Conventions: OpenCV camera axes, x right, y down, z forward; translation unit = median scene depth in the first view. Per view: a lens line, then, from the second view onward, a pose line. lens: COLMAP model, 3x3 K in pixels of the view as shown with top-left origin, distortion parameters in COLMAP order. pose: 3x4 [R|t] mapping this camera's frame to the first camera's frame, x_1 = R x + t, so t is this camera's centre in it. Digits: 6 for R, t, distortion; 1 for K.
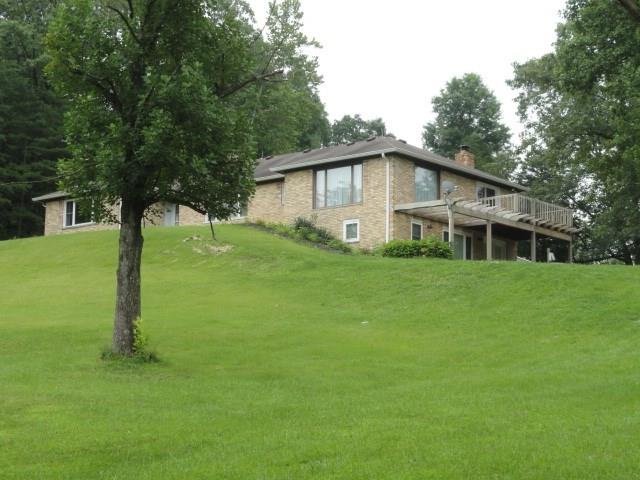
lens RADIAL K [[1375.8, 0, 321.3], [0, 1375.8, 239.7], [0, 0, 1]] dist [0.027405, 0.000000]
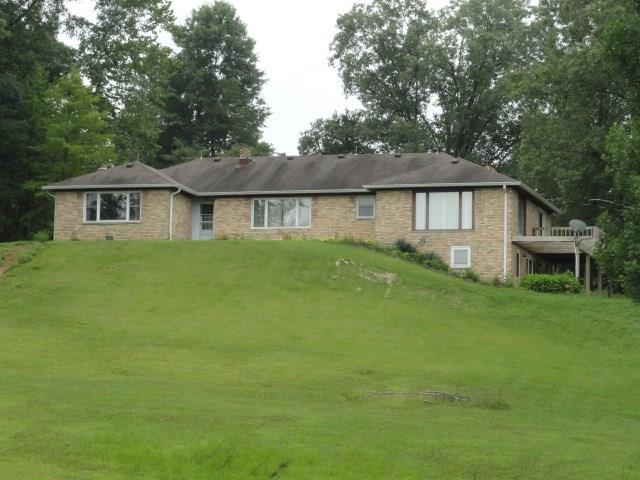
lens RADIAL K [[1936.6, 0, 319.5], [0, 1936.6, 240.1], [0, 0, 1]] dist [0.488802, 0.000000]
pose [[0.936918, 0.046511, 0.346441, -0.576720], [-0.064413, 0.997108, 0.040335, -0.070113], [-0.343563, -0.060106, 0.937204, -0.320263]]
